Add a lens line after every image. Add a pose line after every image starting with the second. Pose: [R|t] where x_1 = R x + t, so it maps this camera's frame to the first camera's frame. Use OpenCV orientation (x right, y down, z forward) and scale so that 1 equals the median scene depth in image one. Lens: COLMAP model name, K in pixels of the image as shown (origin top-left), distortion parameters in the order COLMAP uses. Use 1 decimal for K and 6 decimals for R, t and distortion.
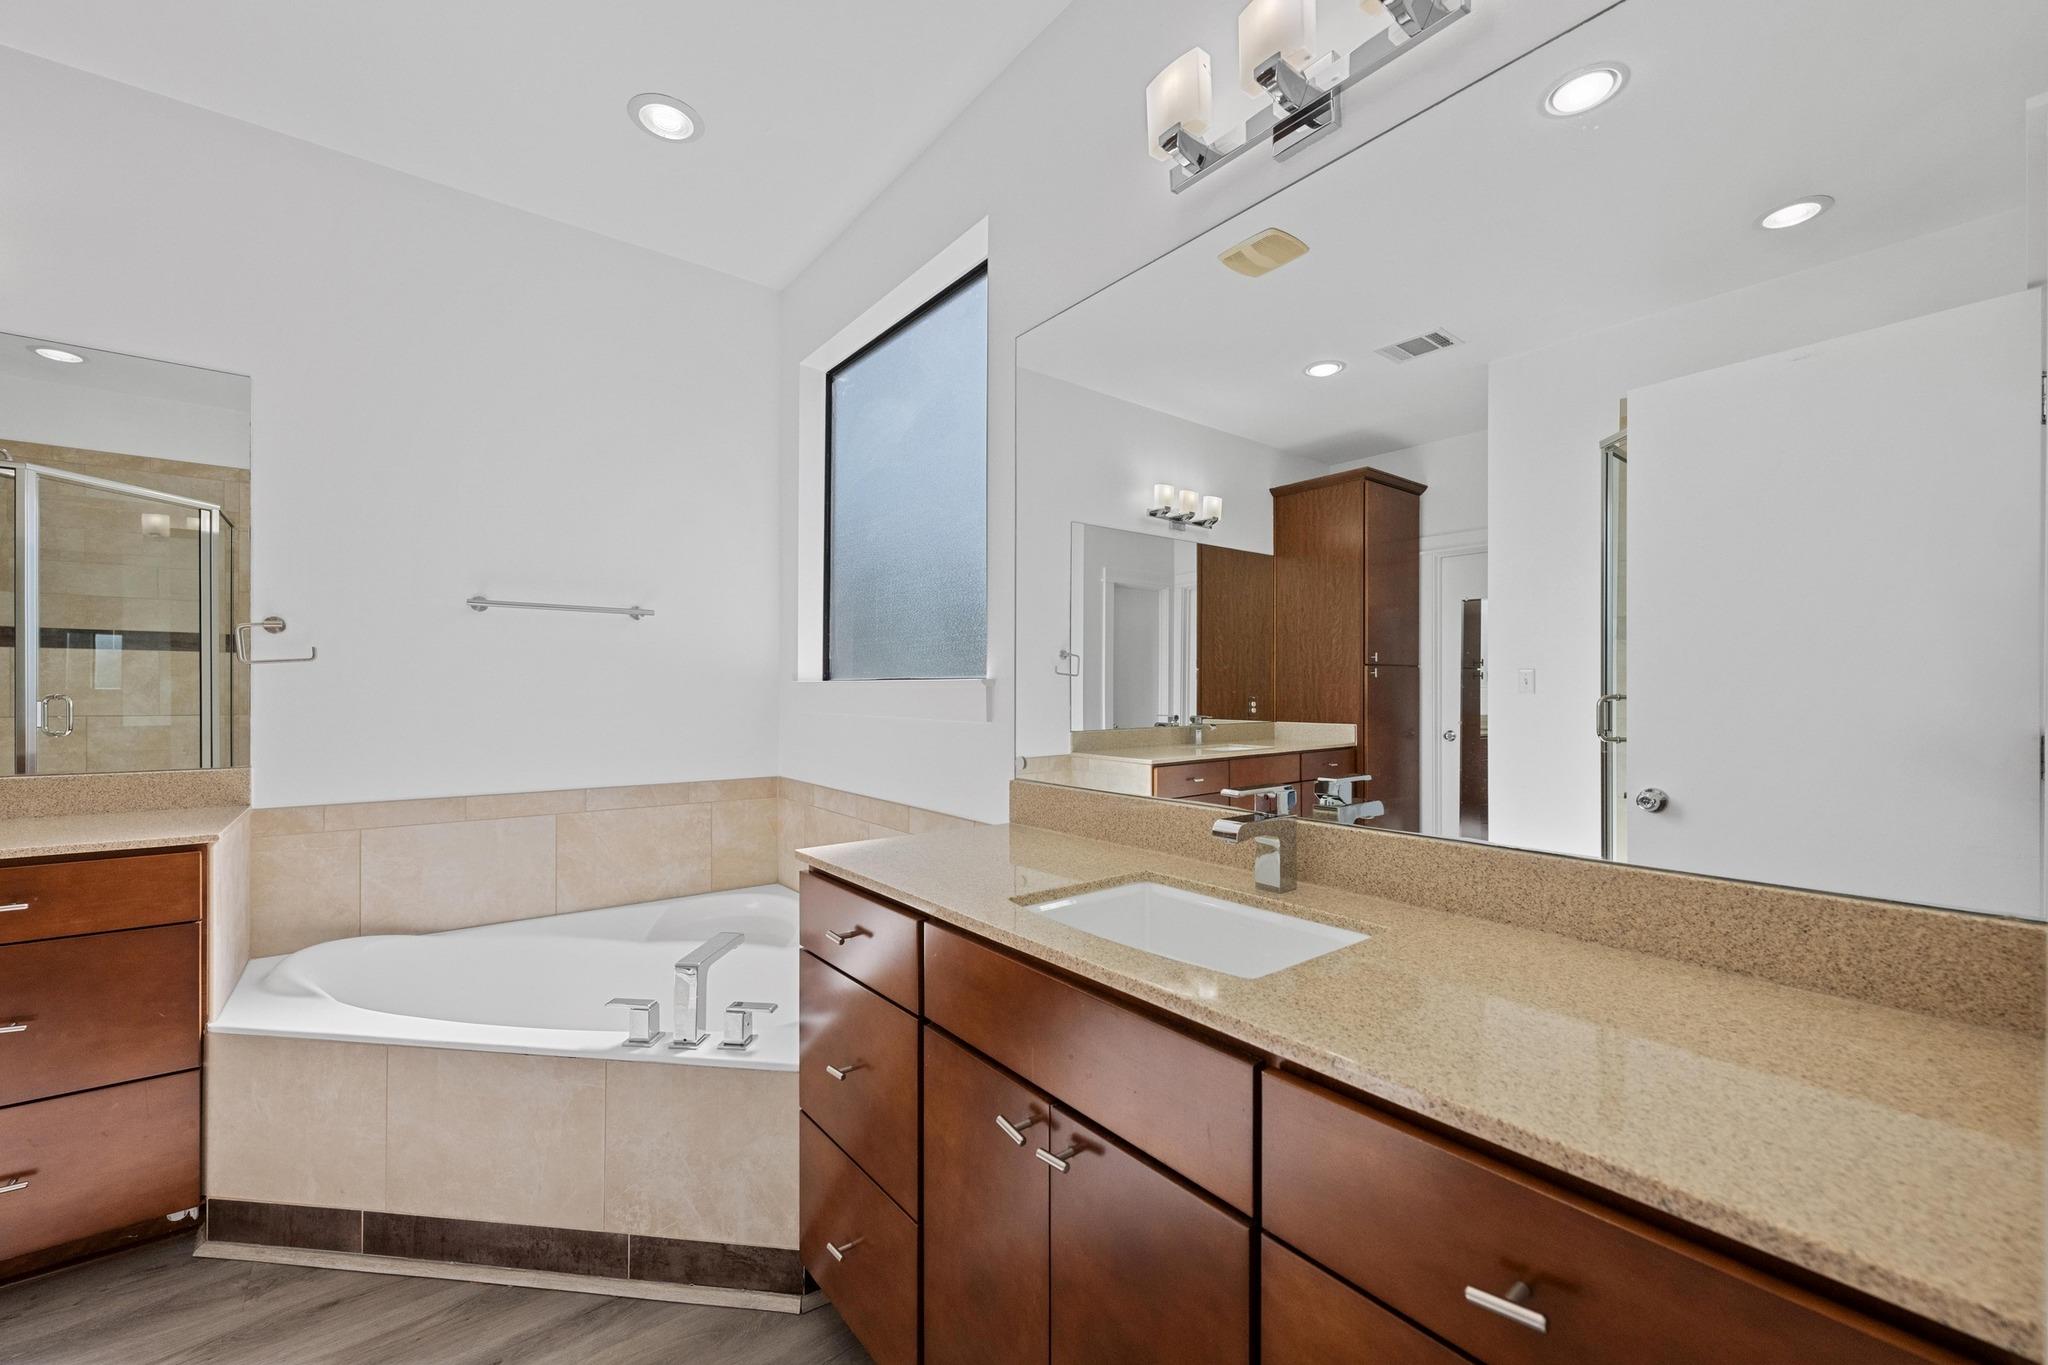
lens RADIAL K [[814.1, 0, 1020.7], [0, 814.1, 694.5], [0, 0, 1]] dist [0.000687, 0.000047]
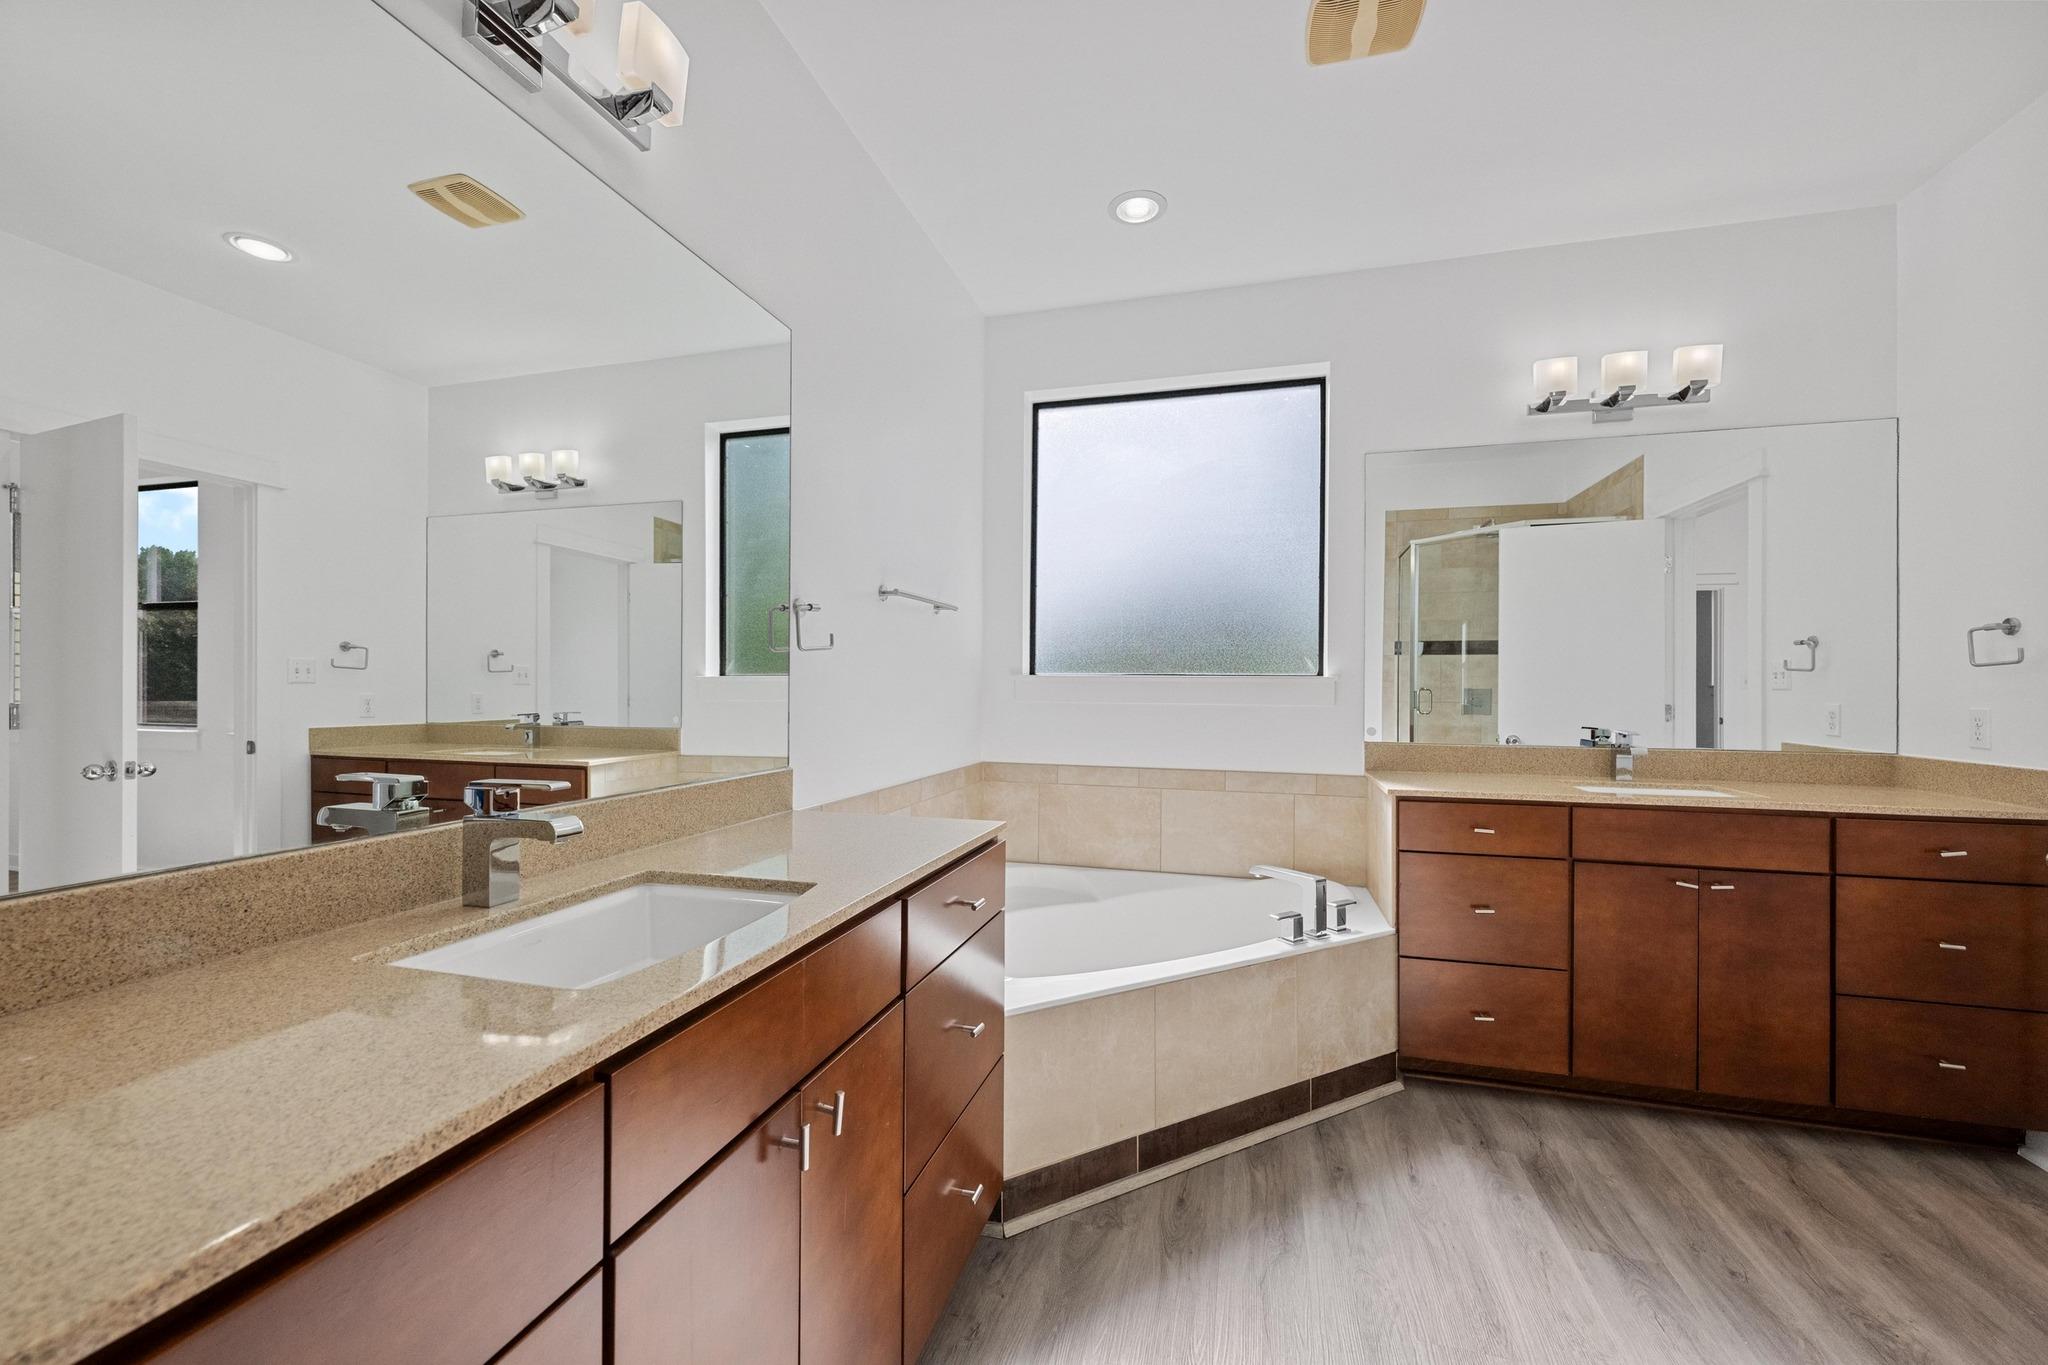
lens RADIAL K [[811.6, 0, 1024.0], [0, 811.6, 682.5], [0, 0, 1]] dist [-0.000607, -0.000468]
pose [[0.806185, 0.005396, 0.591640, -1.666877], [-0.002562, 0.999981, -0.005628, 0.002152], [-0.591659, 0.003022, 0.806183, 0.176679]]
